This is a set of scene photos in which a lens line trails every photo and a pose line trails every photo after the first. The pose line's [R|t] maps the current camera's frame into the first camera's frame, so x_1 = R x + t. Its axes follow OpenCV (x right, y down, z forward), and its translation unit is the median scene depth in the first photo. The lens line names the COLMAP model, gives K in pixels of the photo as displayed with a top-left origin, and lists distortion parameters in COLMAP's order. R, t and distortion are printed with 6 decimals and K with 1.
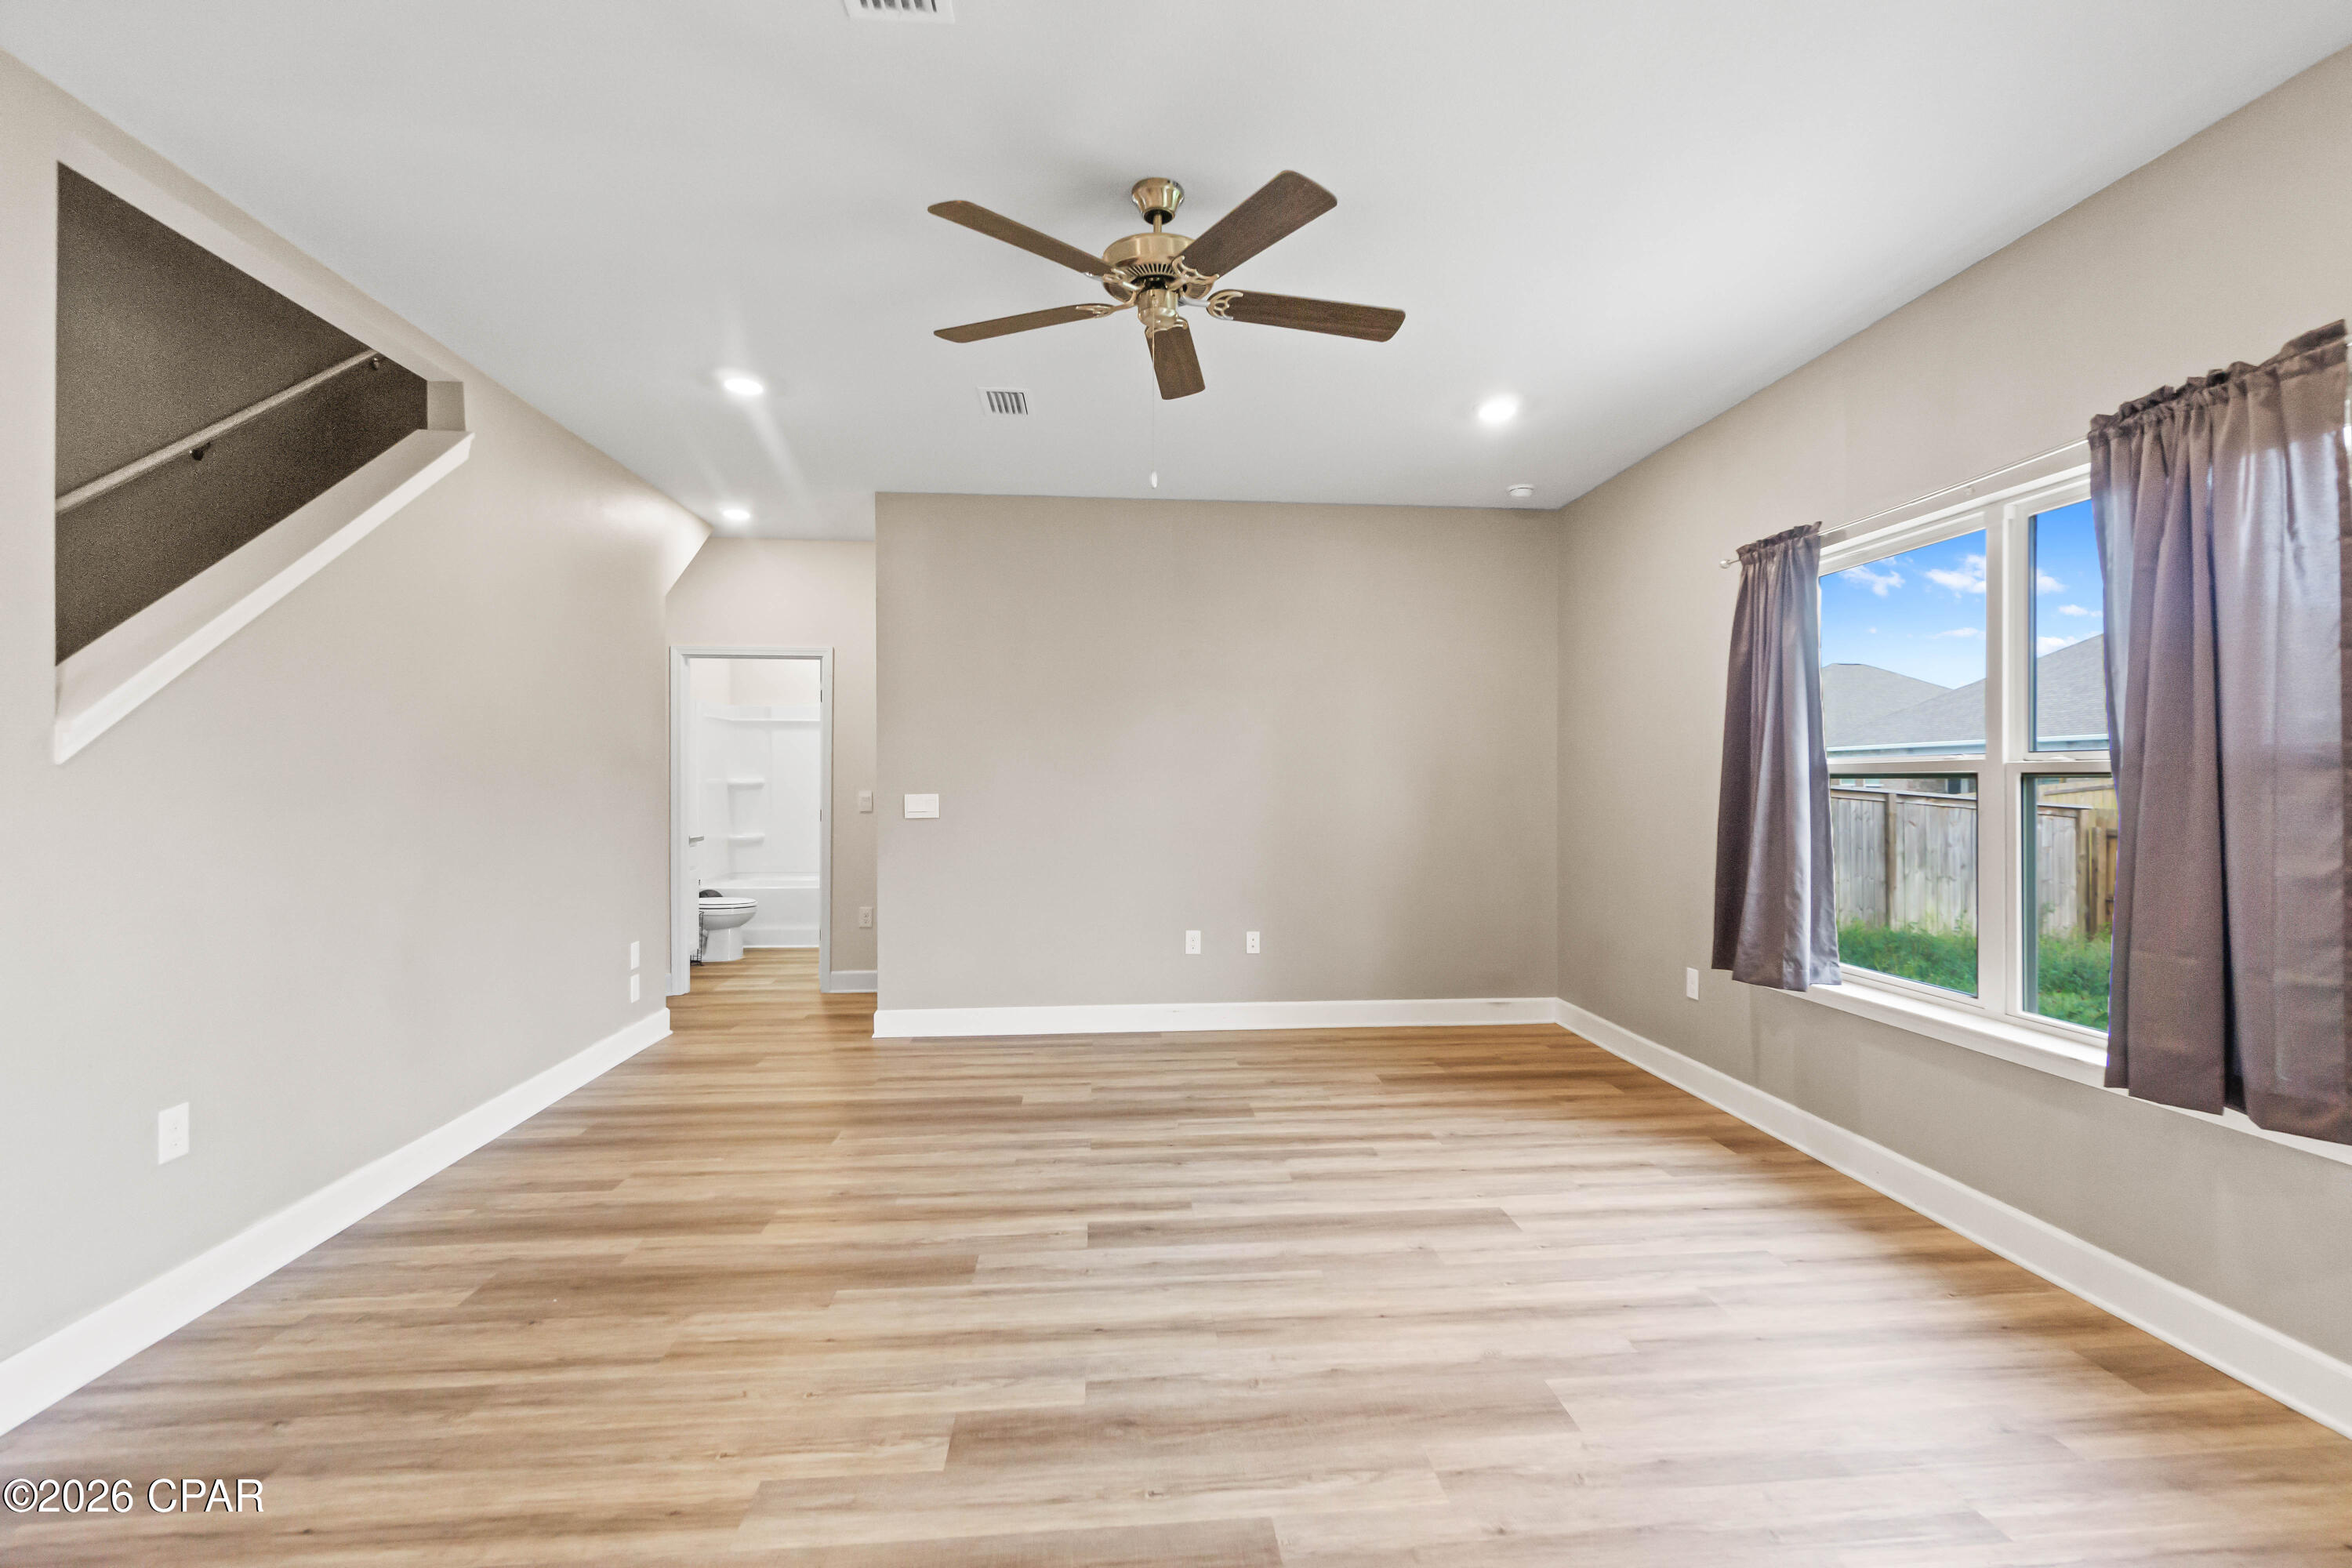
lens RADIAL K [[1035.6, 0, 1176.0], [0, 1035.6, 784.0], [0, 0, 1]] dist [-0.001361, -0.000272]
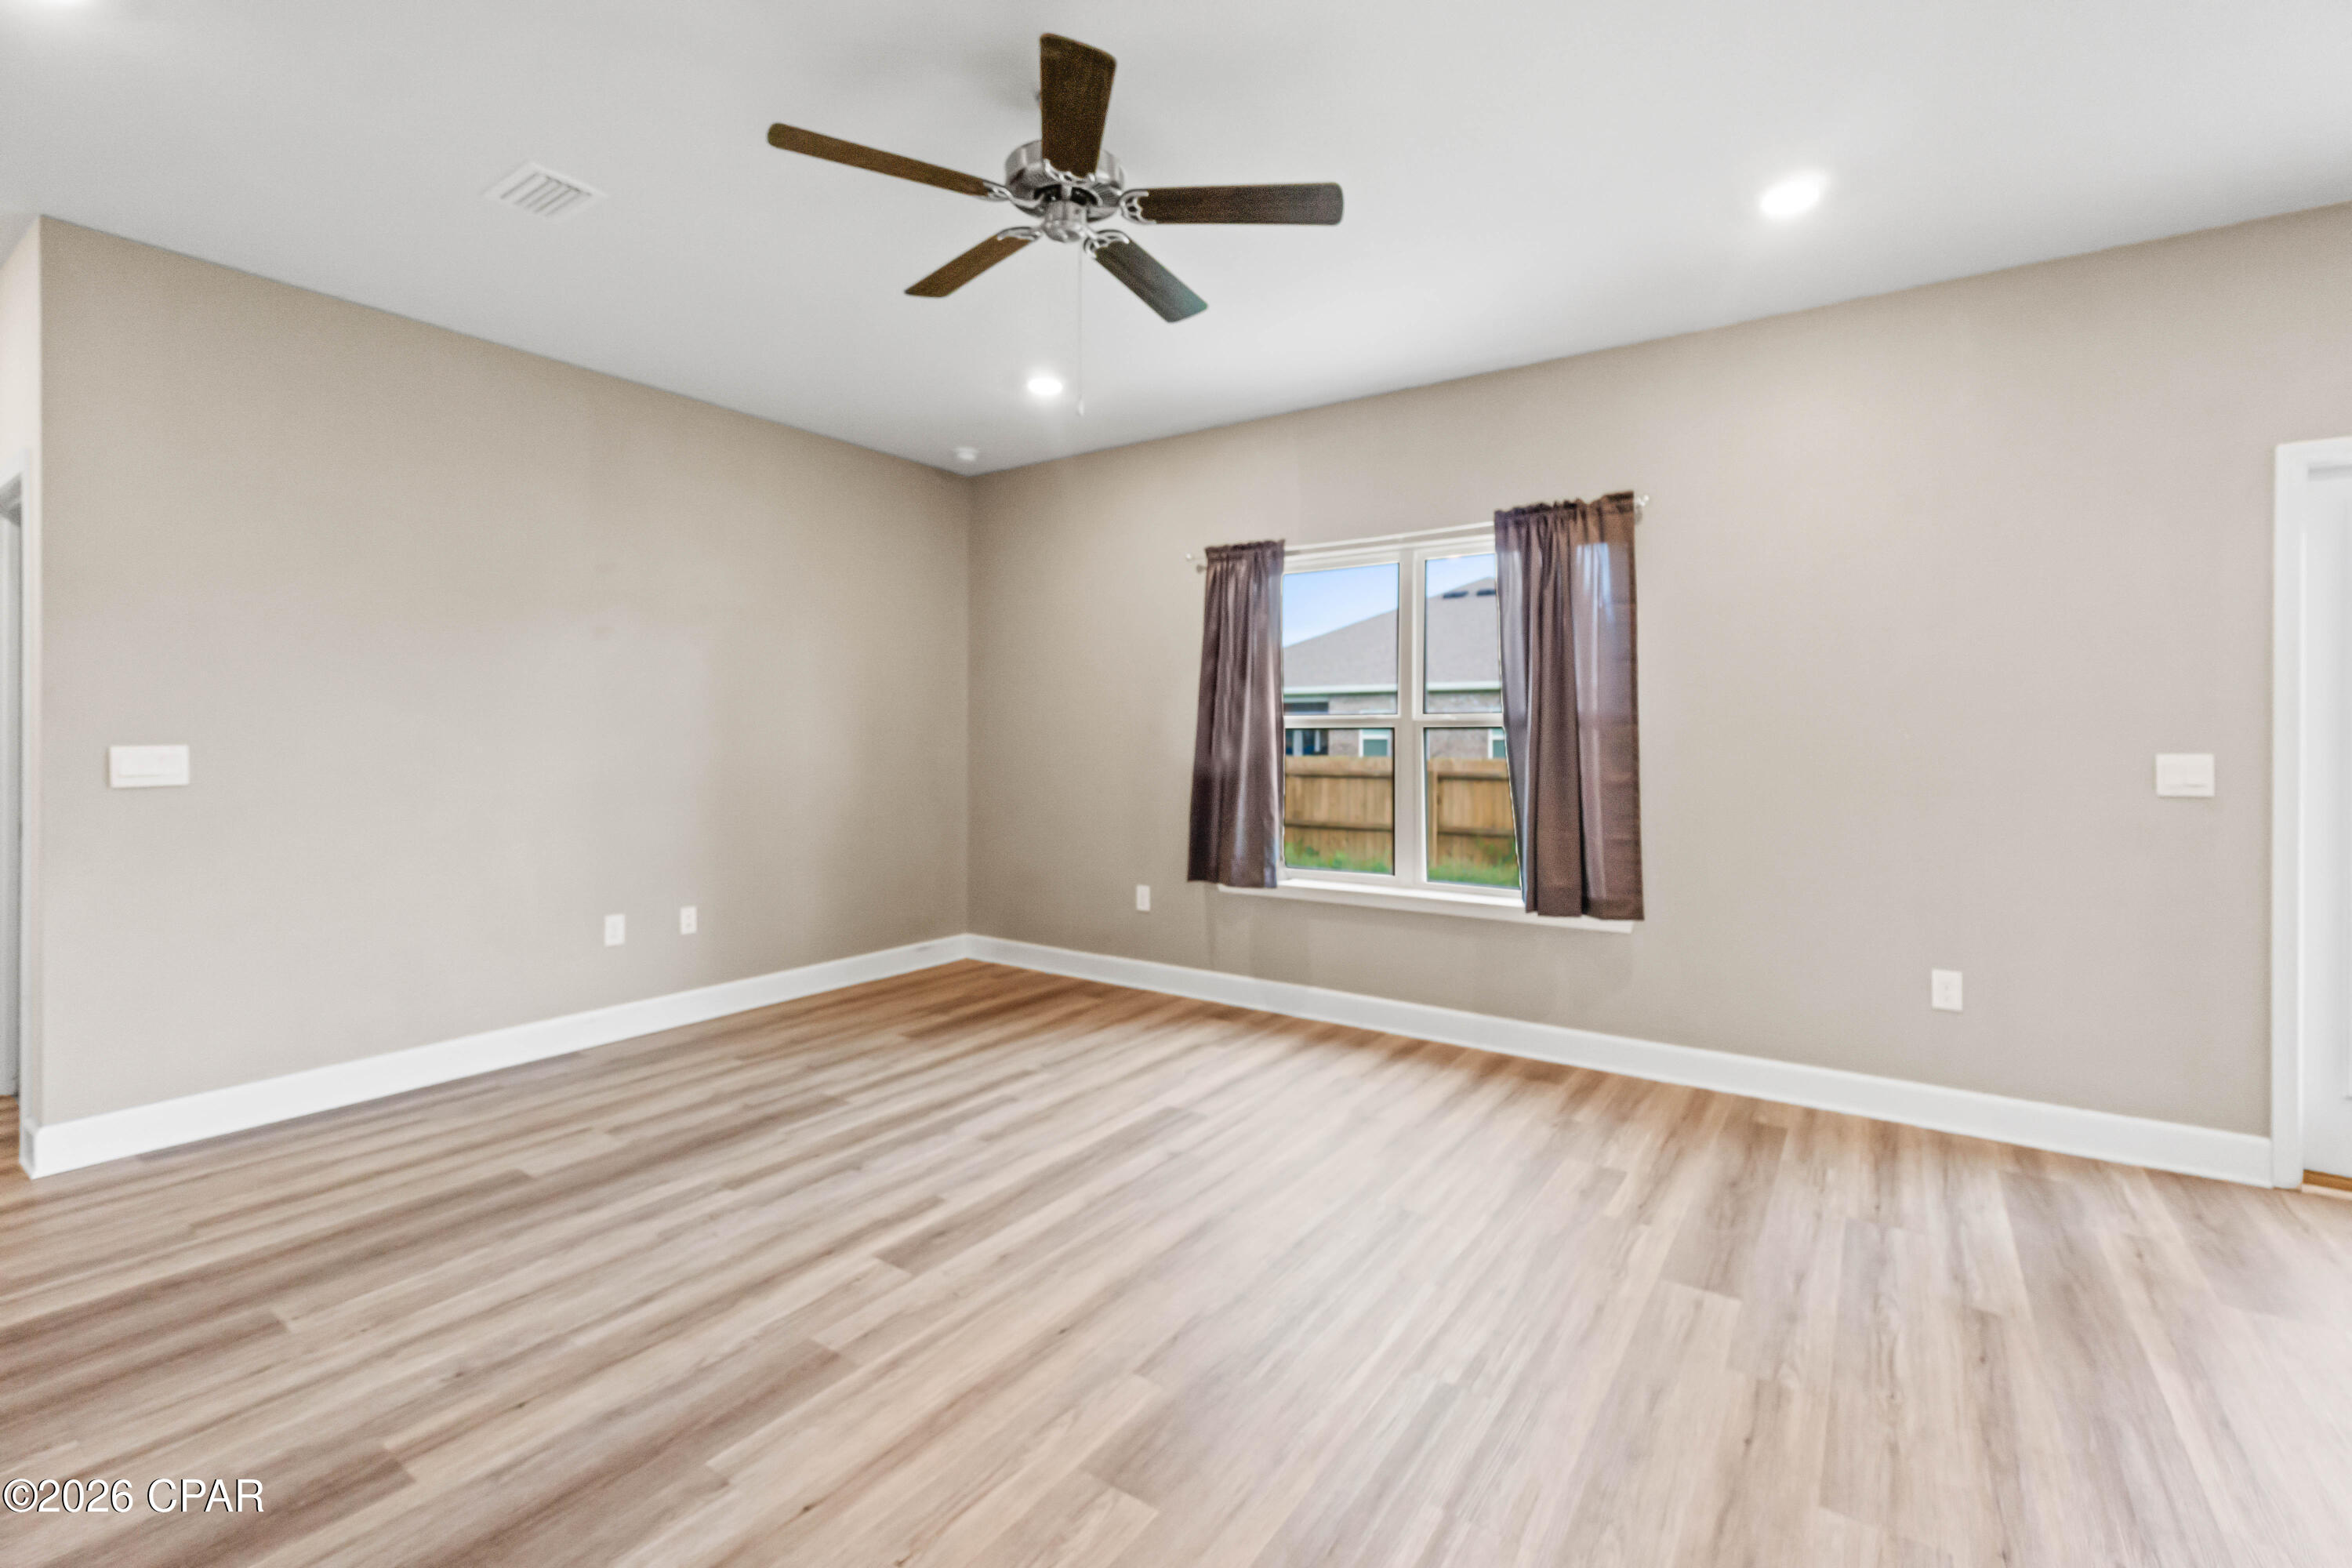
lens RADIAL K [[1035.7, 0, 1177.2], [0, 1035.7, 735.3], [0, 0, 1]] dist [-0.000658, 0.000025]
pose [[0.636844, 0.002151, 0.770990, -0.494219], [-0.001860, 0.999997, -0.001254, 0.004200], [-0.770990, -0.000635, 0.636846, 0.239579]]
